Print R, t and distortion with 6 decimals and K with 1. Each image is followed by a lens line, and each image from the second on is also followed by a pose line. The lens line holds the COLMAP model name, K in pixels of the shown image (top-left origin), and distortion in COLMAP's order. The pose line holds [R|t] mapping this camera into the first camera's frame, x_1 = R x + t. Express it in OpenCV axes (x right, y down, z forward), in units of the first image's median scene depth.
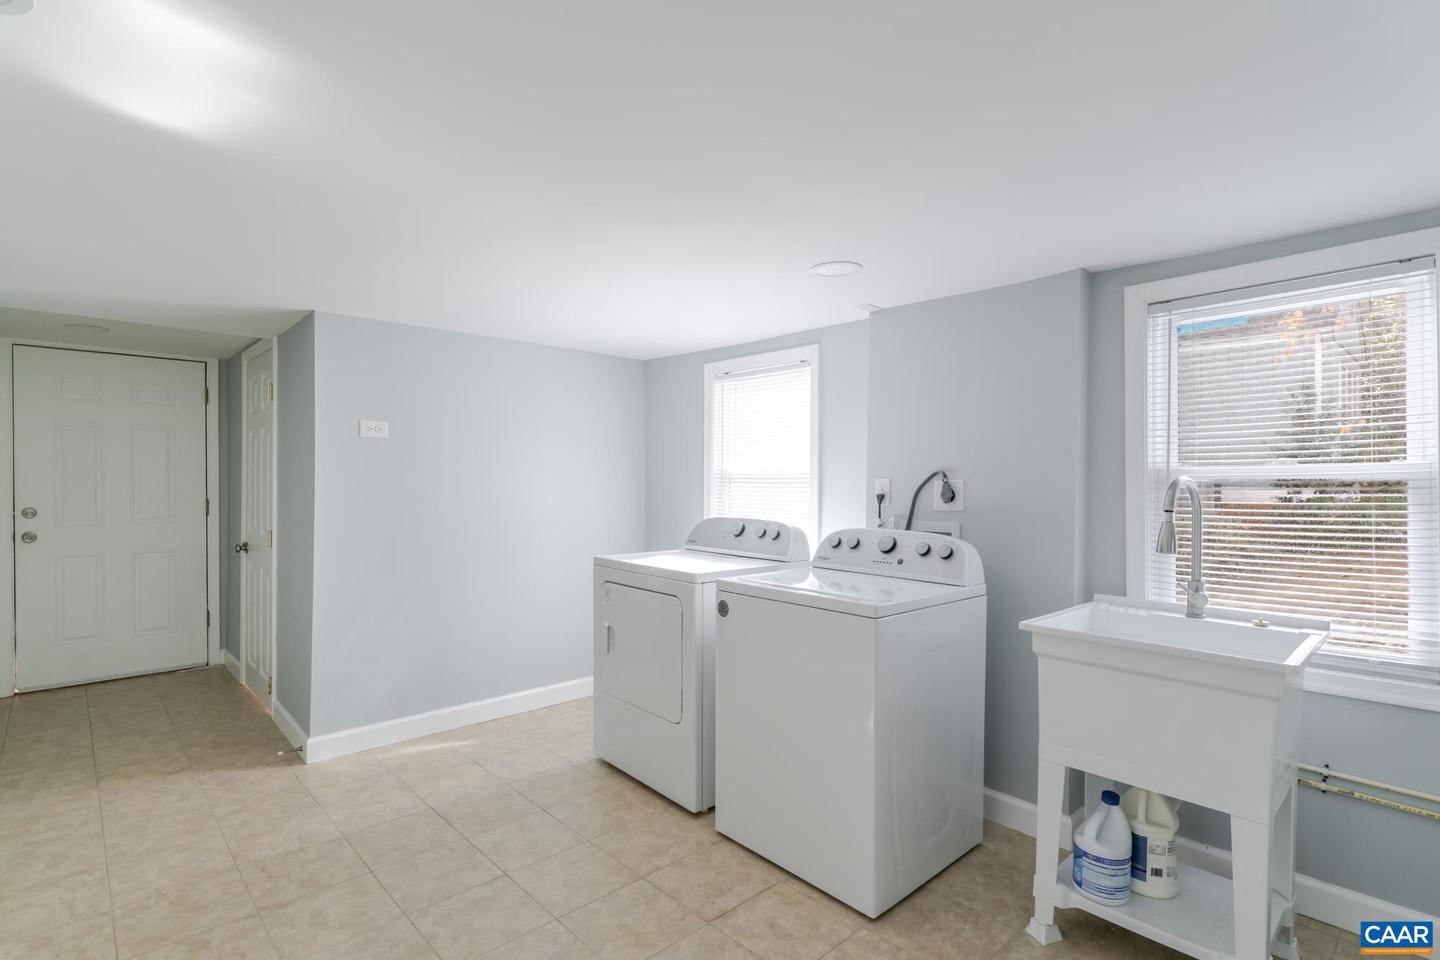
lens RADIAL K [[704.2, 0, 716.9], [0, 704.2, 483.1], [0, 0, 1]] dist [-0.002448, -0.000664]
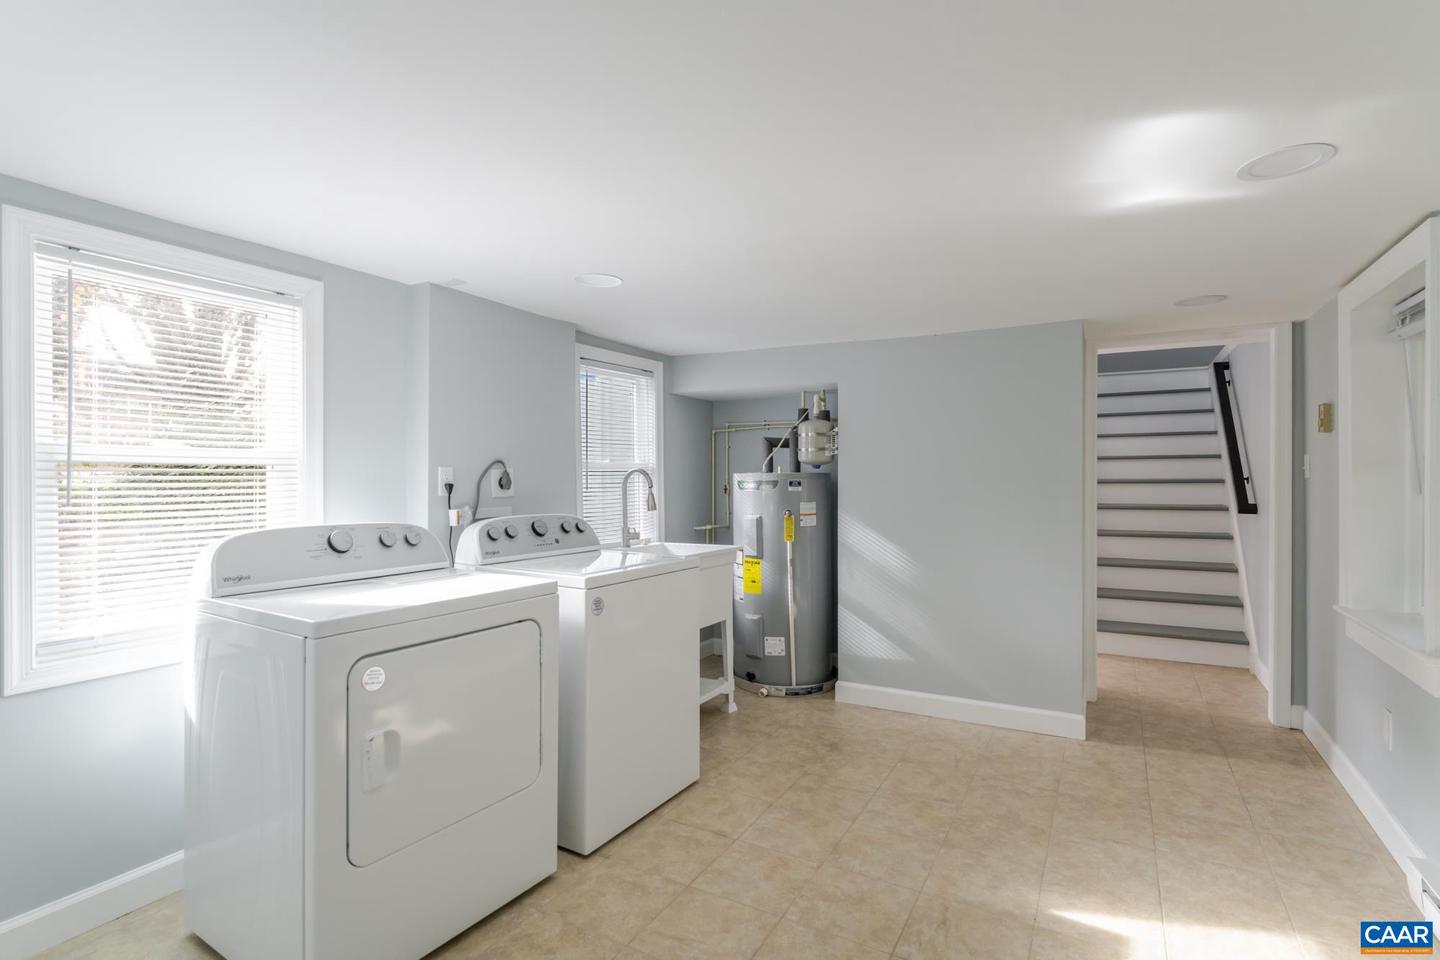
lens RADIAL K [[704.4, 0, 709.4], [0, 704.4, 473.6], [0, 0, 1]] dist [-0.000918, -0.001593]
pose [[-0.292890, -0.009067, 0.956103, -0.893084], [-0.003760, 0.999958, 0.008331, -0.007707], [-0.956139, -0.001154, -0.292911, 1.091453]]
